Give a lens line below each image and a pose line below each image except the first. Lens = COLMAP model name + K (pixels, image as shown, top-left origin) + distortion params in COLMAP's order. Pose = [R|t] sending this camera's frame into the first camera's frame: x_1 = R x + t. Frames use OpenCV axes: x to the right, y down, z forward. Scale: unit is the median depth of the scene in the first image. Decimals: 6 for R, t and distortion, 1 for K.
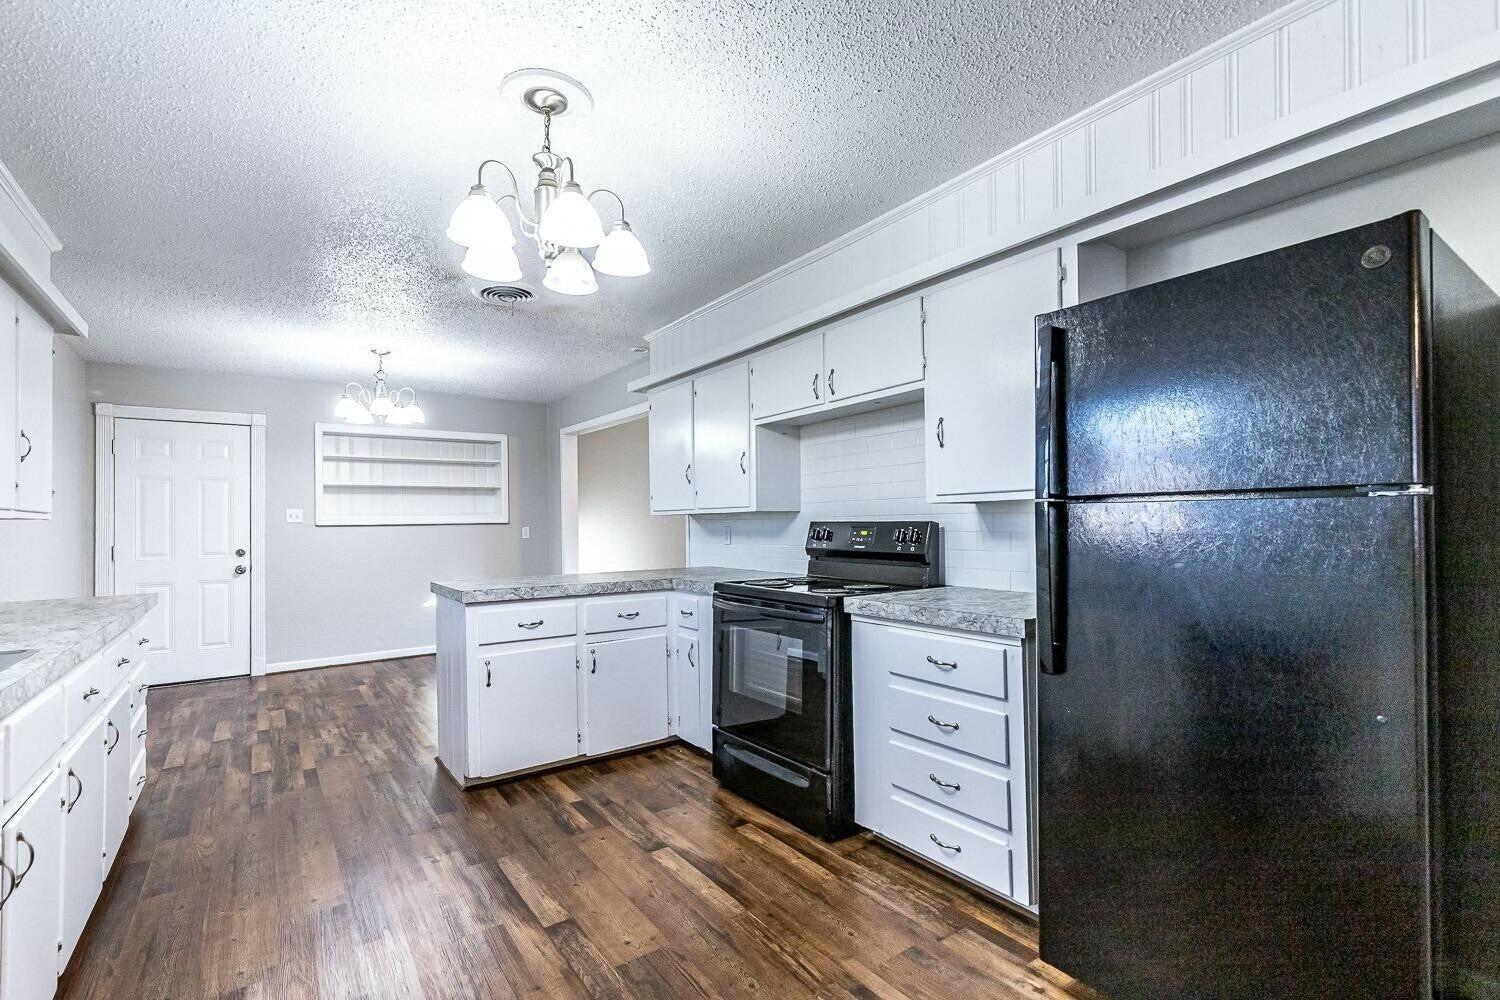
lens RADIAL K [[687.2, 0, 753.7], [0, 687.2, 506.4], [0, 0, 1]] dist [0.002676, -0.000569]
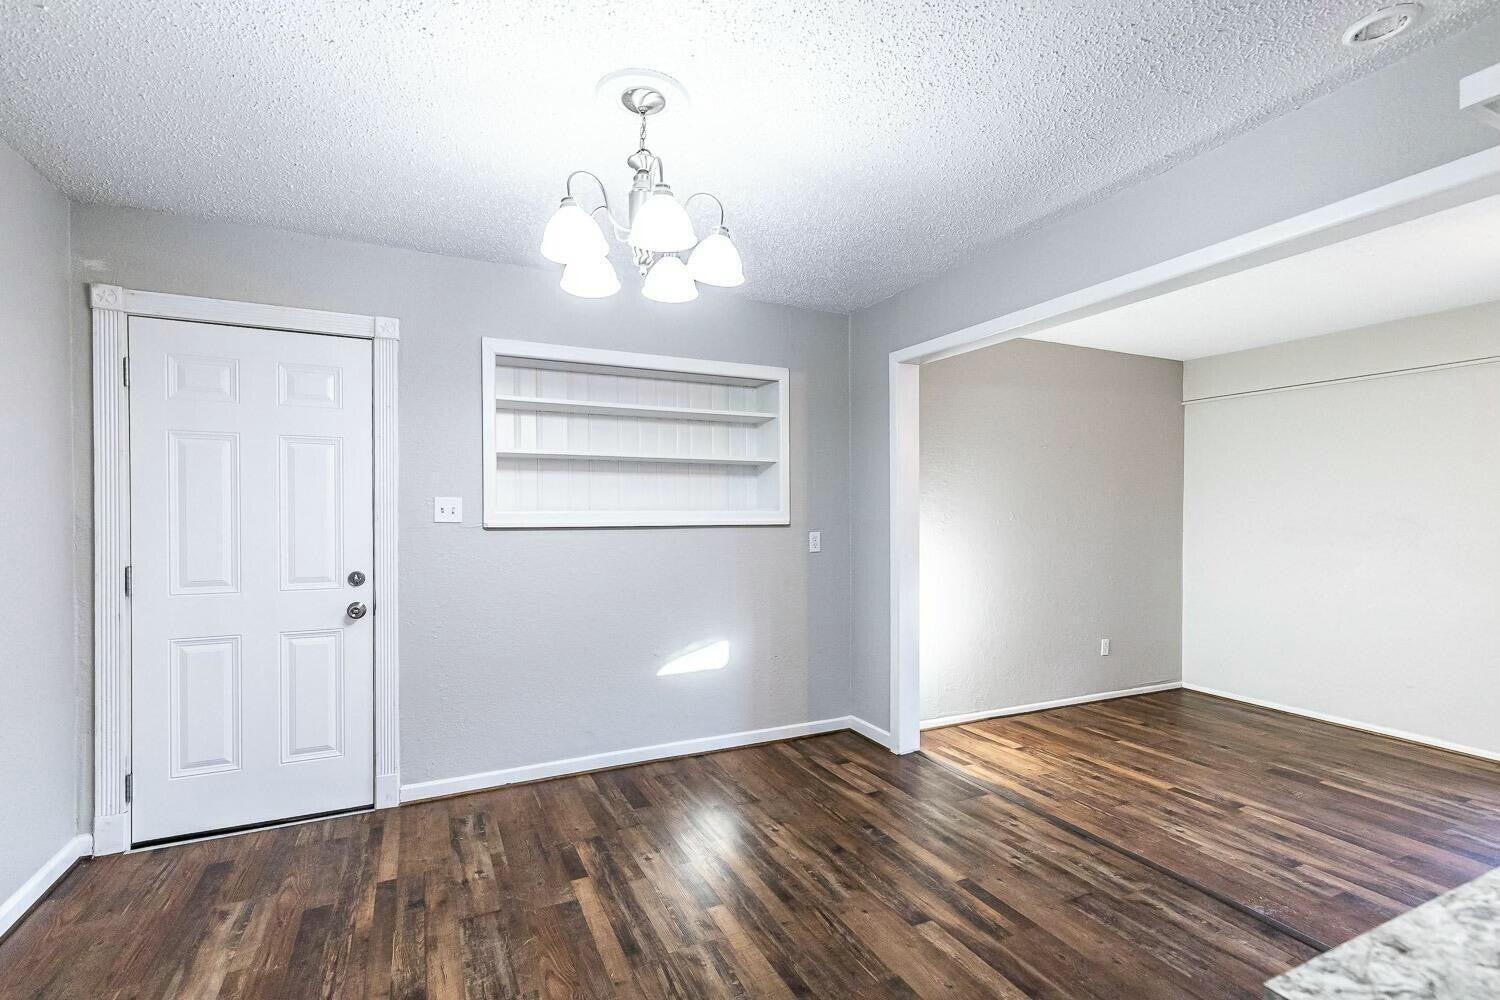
lens RADIAL K [[687.2, 0, 747.5], [0, 687.2, 508.0], [0, 0, 1]] dist [0.002676, -0.000569]
pose [[0.992169, -0.005637, -0.124779, -0.347978], [0.004792, 0.999964, -0.007074, 0.016206], [0.124814, 0.006420, 0.992159, 0.467845]]
